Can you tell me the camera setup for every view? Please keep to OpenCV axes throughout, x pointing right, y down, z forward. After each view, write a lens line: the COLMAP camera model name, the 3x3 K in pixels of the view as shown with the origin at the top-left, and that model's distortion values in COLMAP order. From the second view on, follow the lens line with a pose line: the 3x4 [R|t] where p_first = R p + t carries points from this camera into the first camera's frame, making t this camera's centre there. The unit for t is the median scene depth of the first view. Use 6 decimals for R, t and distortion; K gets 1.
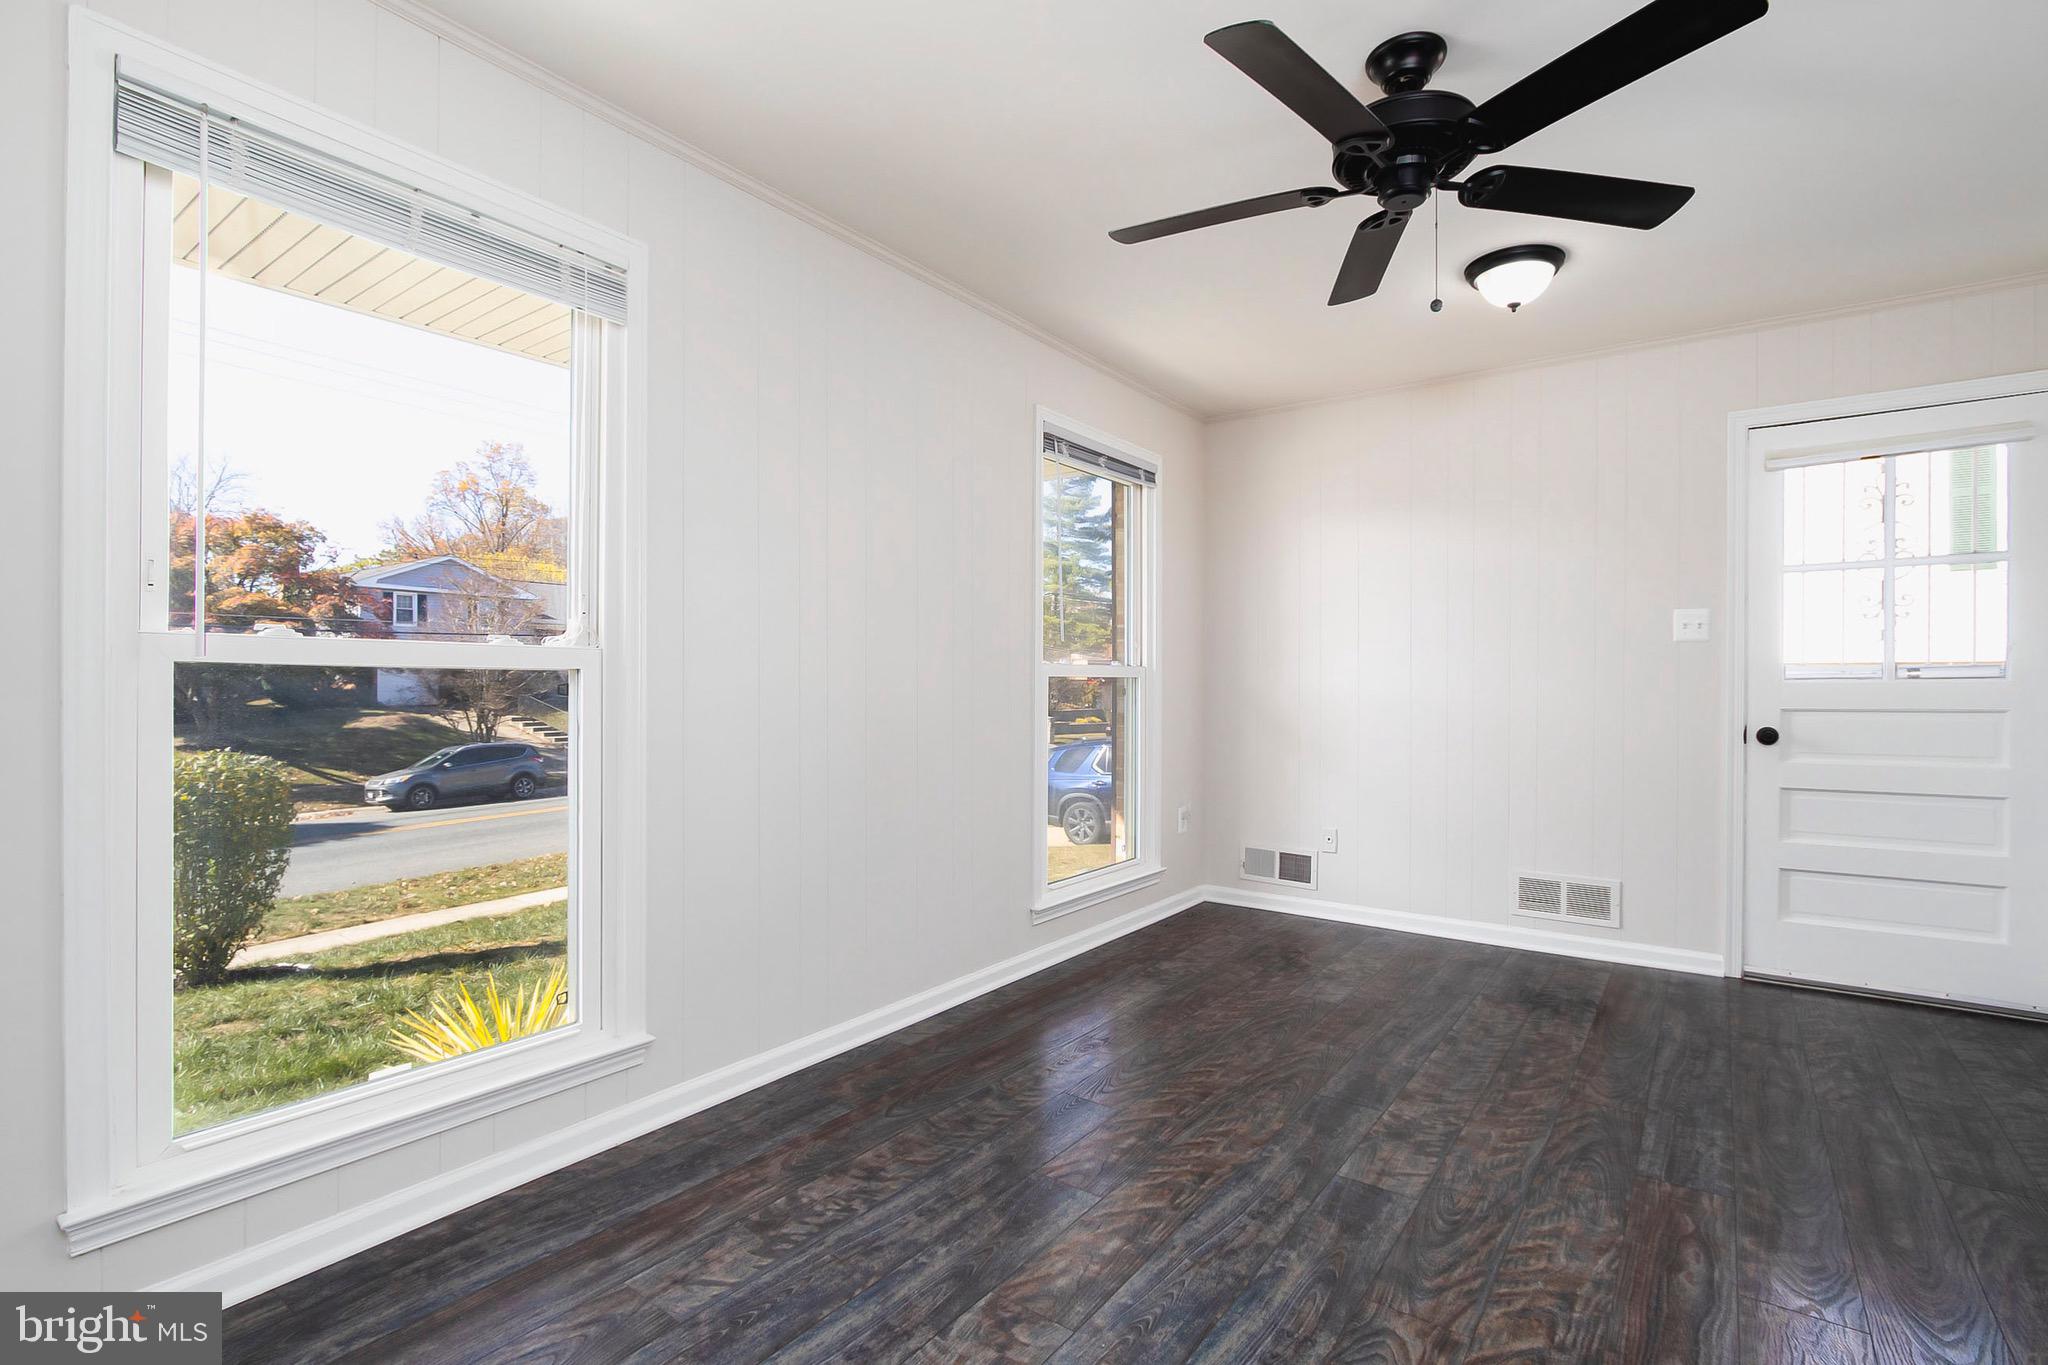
lens RADIAL K [[950.1, 0, 1032.0], [0, 950.1, 682.8], [0, 0, 1]] dist [-0.023494, 0.006521]
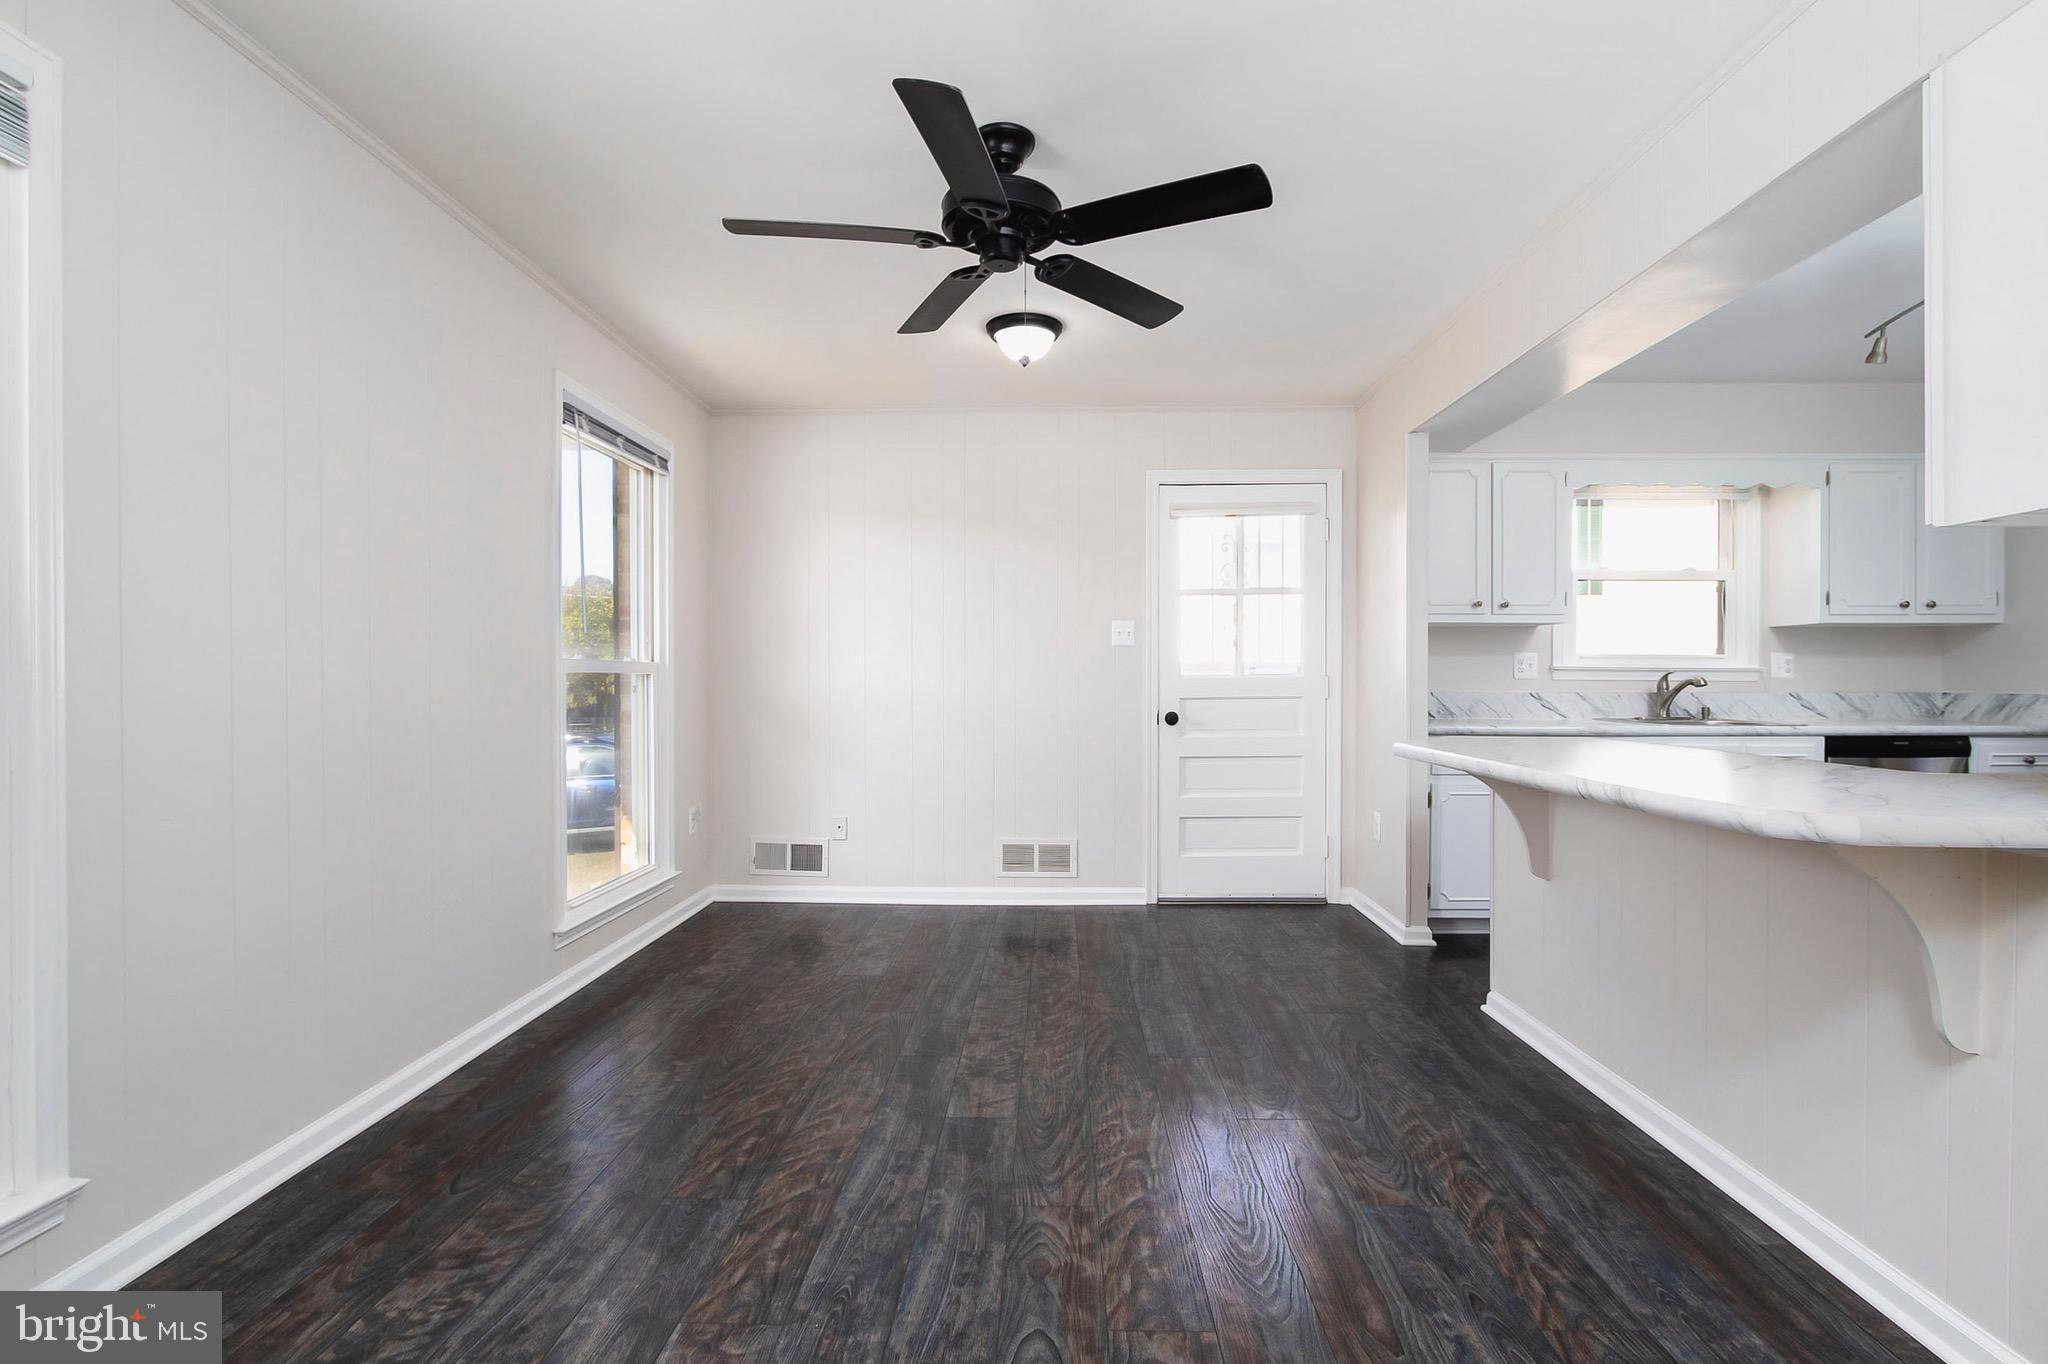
lens RADIAL K [[950.1, 0, 1030.7], [0, 950.1, 682.2], [0, 0, 1]] dist [-0.023494, 0.006521]
pose [[0.820909, -0.004802, 0.571039, -0.211078], [0.002859, 0.999987, 0.004299, -0.001040], [-0.571052, -0.001897, 0.820912, 0.016877]]
